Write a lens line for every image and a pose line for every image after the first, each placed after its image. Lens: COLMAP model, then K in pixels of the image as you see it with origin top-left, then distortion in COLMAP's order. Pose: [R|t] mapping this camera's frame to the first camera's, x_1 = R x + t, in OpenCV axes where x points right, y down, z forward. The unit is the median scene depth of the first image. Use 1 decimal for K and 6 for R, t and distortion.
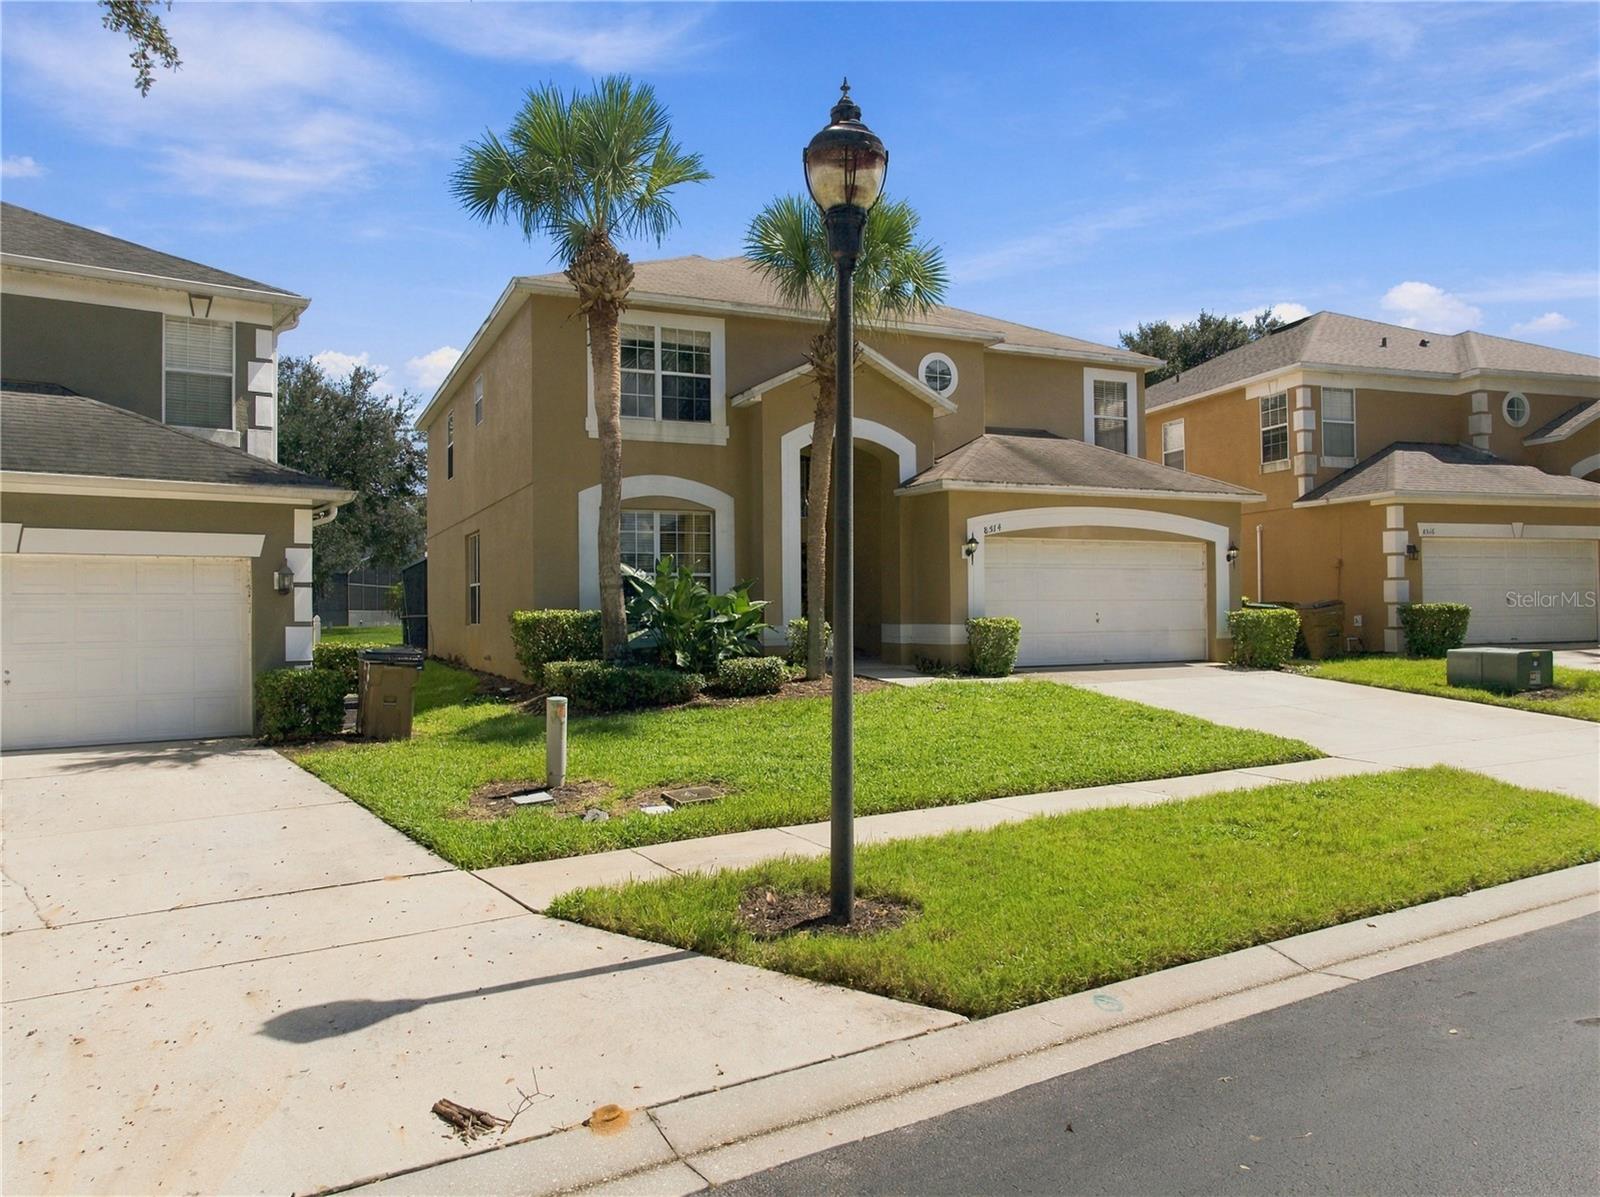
lens RADIAL K [[1115.5, 0, 800.0], [0, 1115.5, 598.5], [0, 0, 1]] dist [-0.040812, -0.003755]
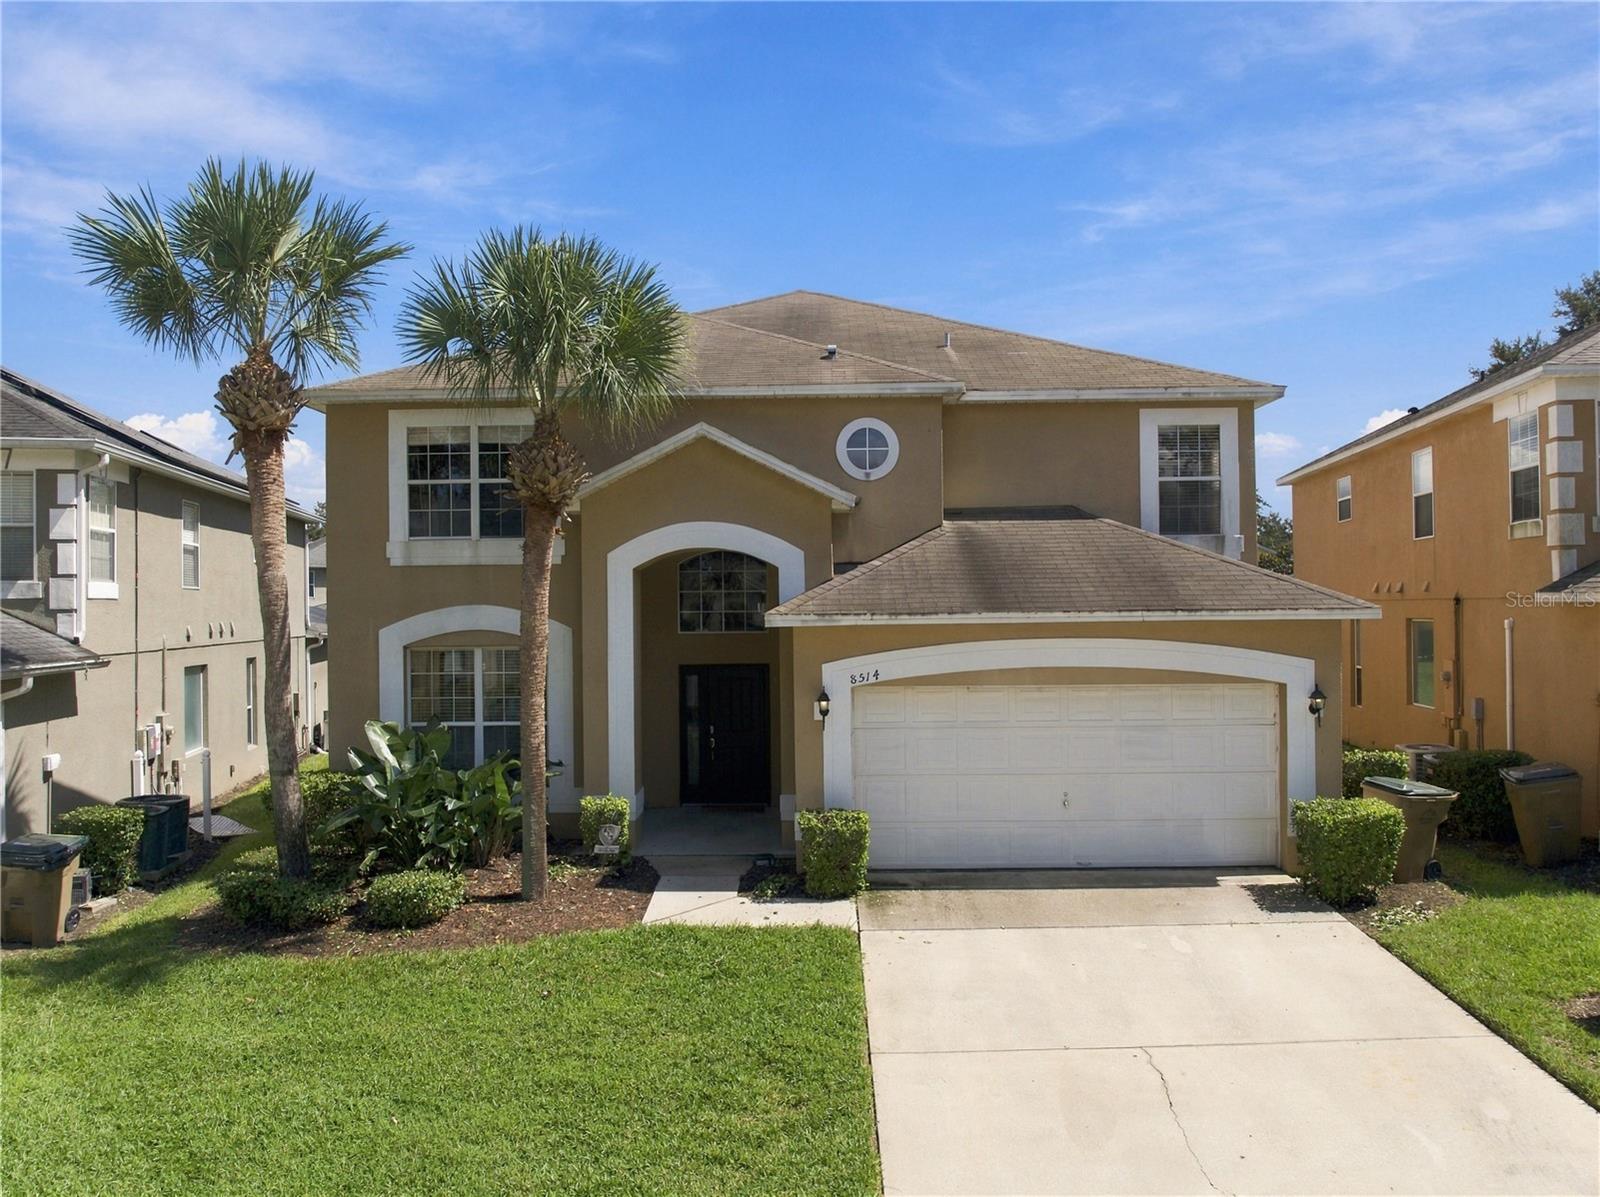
lens RADIAL K [[1115.5, 0, 800.0], [0, 1115.5, 598.5], [0, 0, 1]] dist [-0.040812, -0.003755]
pose [[0.903216, -0.003231, -0.429175, 0.438728], [0.006354, 0.999963, 0.005843, -0.116878], [0.429140, -0.008004, 0.903202, 0.349654]]
